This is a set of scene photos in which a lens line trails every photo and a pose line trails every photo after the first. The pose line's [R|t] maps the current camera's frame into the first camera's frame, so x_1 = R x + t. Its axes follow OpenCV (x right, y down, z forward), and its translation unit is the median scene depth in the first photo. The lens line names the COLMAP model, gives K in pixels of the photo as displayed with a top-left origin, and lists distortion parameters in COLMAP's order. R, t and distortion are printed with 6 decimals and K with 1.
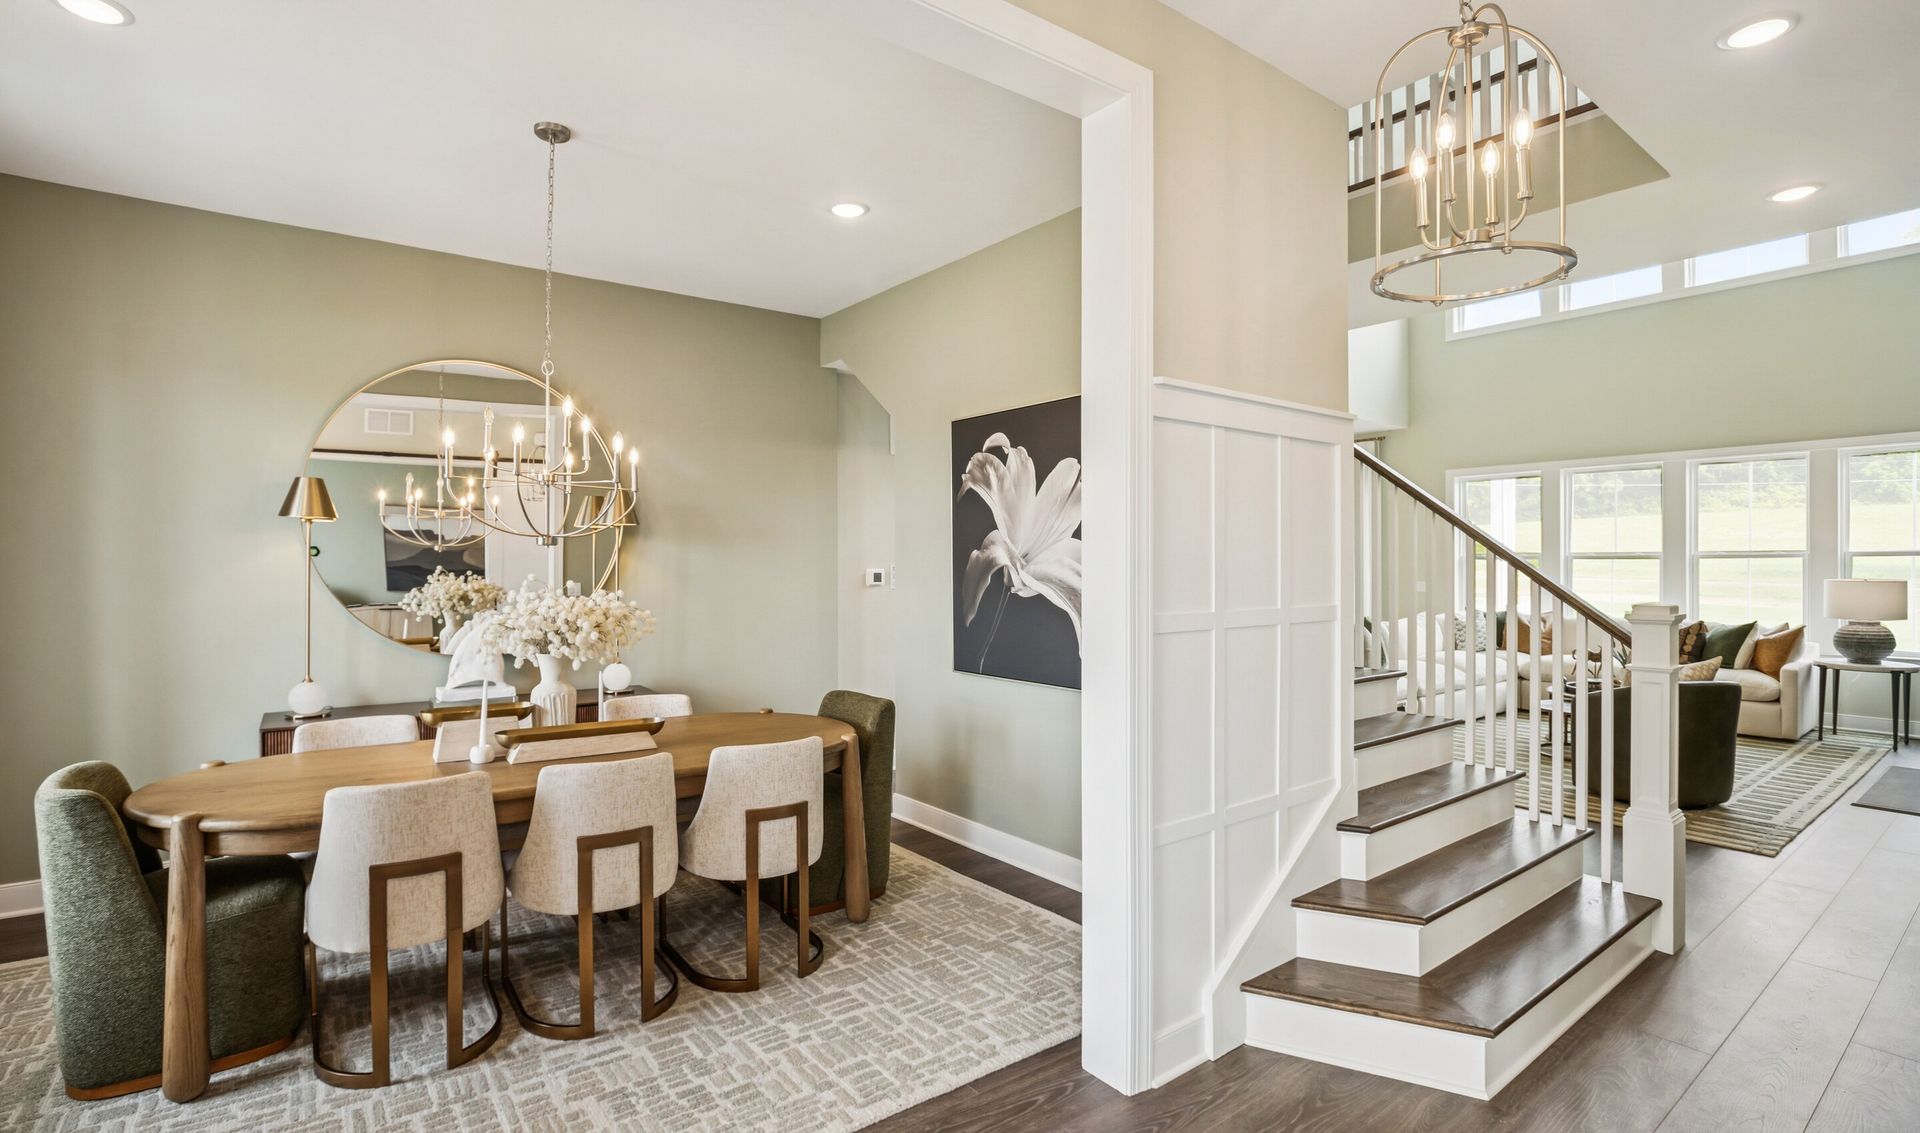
lens RADIAL K [[905.5, 0, 960.0], [0, 905.5, 566.5], [0, 0, 1]] dist [-0.002033, -0.000268]
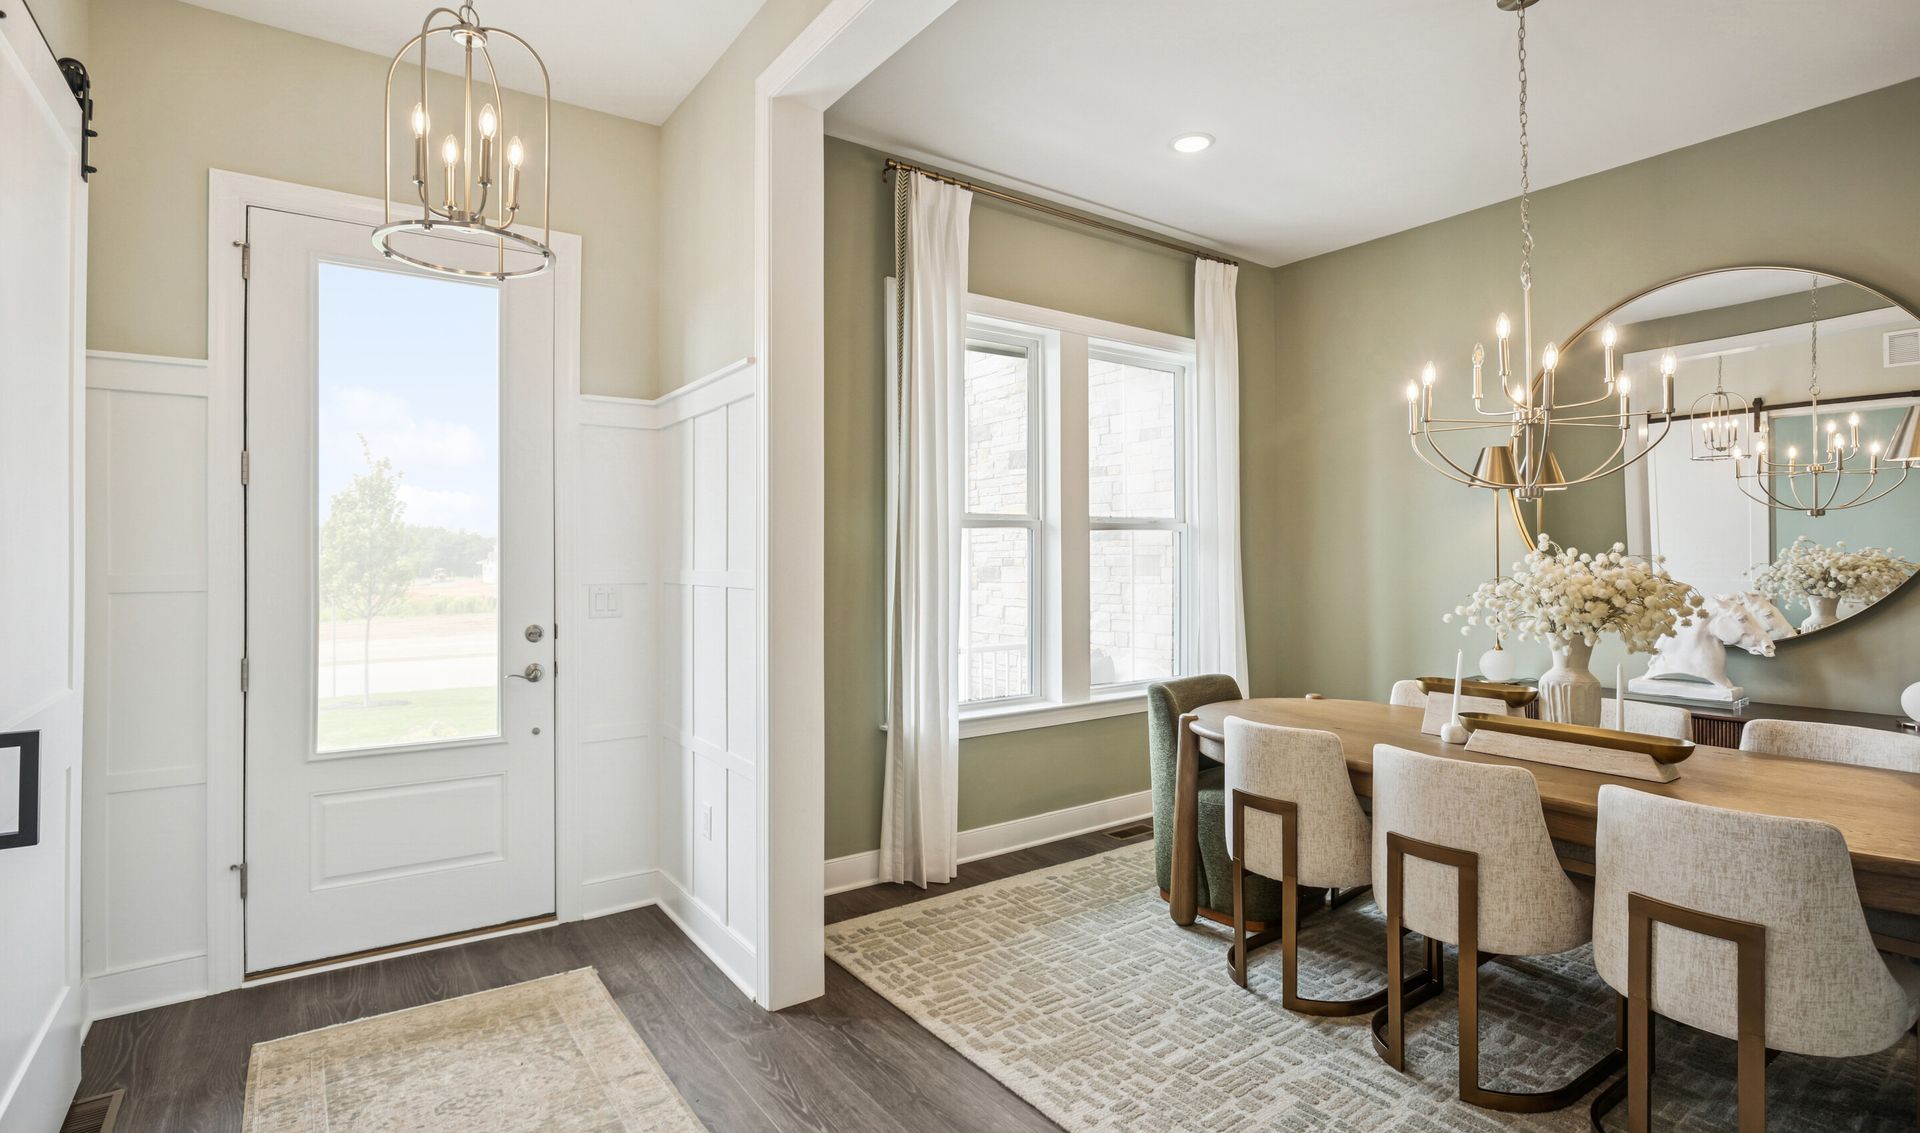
lens RADIAL K [[937.2, 0, 960.0], [0, 937.2, 566.5], [0, 0, 1]] dist [-0.000061, 0.000325]
pose [[-0.036178, 0.001304, -0.999344, 0.497636], [0.009521, 0.999954, 0.000960, 0.041122], [0.999300, -0.009480, -0.036189, 0.633271]]
